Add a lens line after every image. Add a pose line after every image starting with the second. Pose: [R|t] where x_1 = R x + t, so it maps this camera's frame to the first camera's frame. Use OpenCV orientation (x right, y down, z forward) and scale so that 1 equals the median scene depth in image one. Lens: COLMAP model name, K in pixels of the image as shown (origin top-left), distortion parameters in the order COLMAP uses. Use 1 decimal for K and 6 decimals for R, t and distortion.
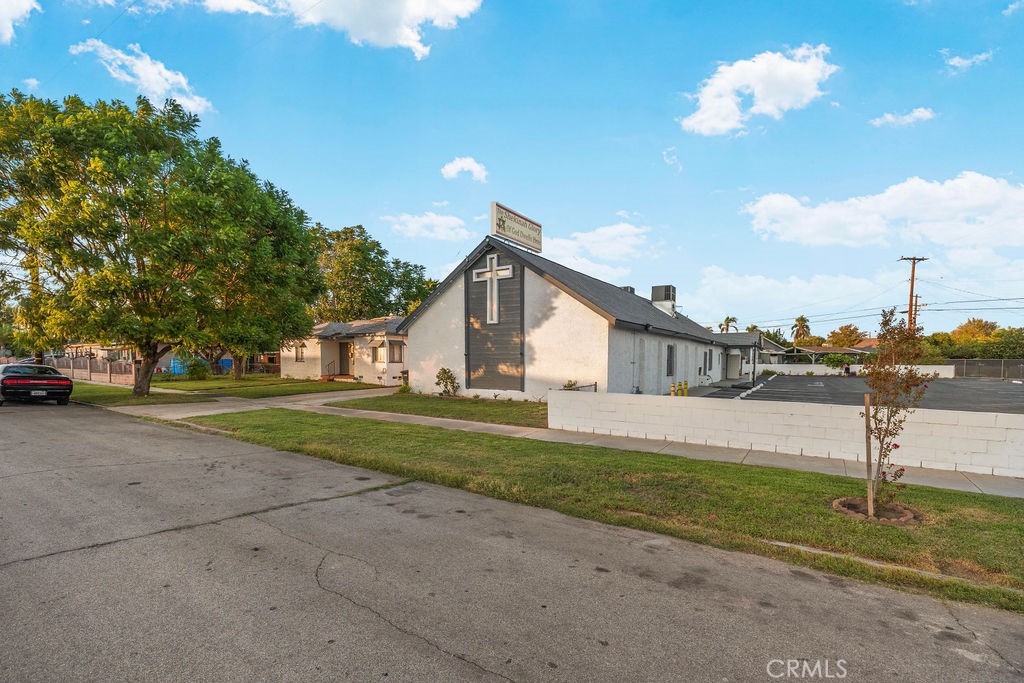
lens RADIAL K [[452.8, 0, 511.0], [0, 452.8, 378.0], [0, 0, 1]] dist [0.000455, 0.000028]
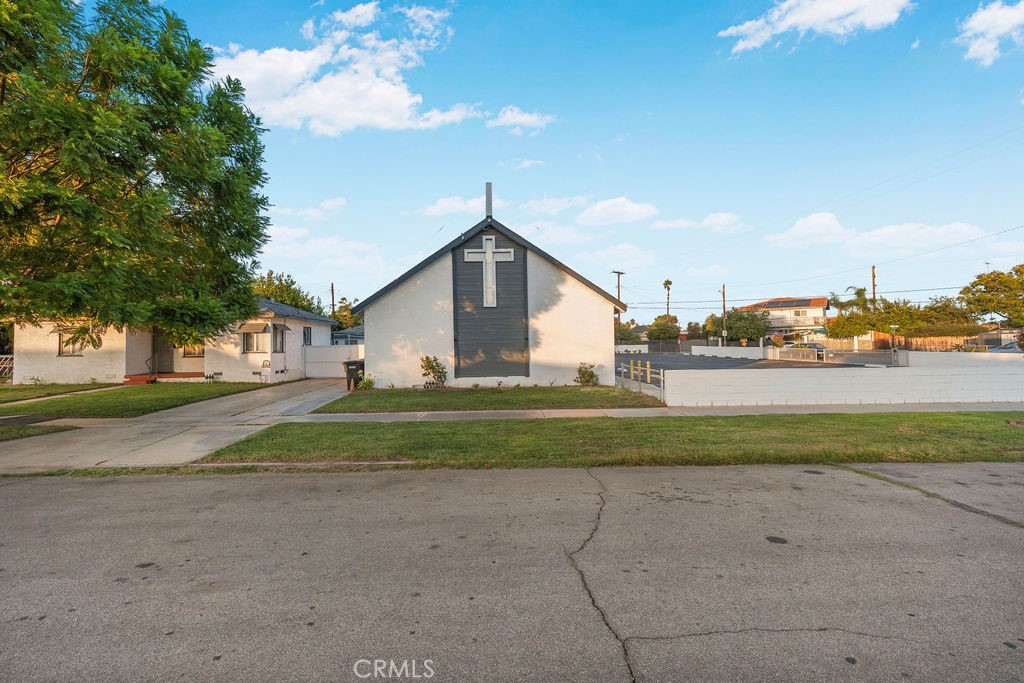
lens RADIAL K [[429.8, 0, 504.6], [0, 429.8, 334.2], [0, 0, 1]] dist [0.000518, 0.000143]
pose [[0.818305, -0.004275, 0.574769, -0.528664], [0.042445, 0.997692, -0.053008, -0.014773], [-0.573216, 0.067772, 0.816597, 0.248613]]
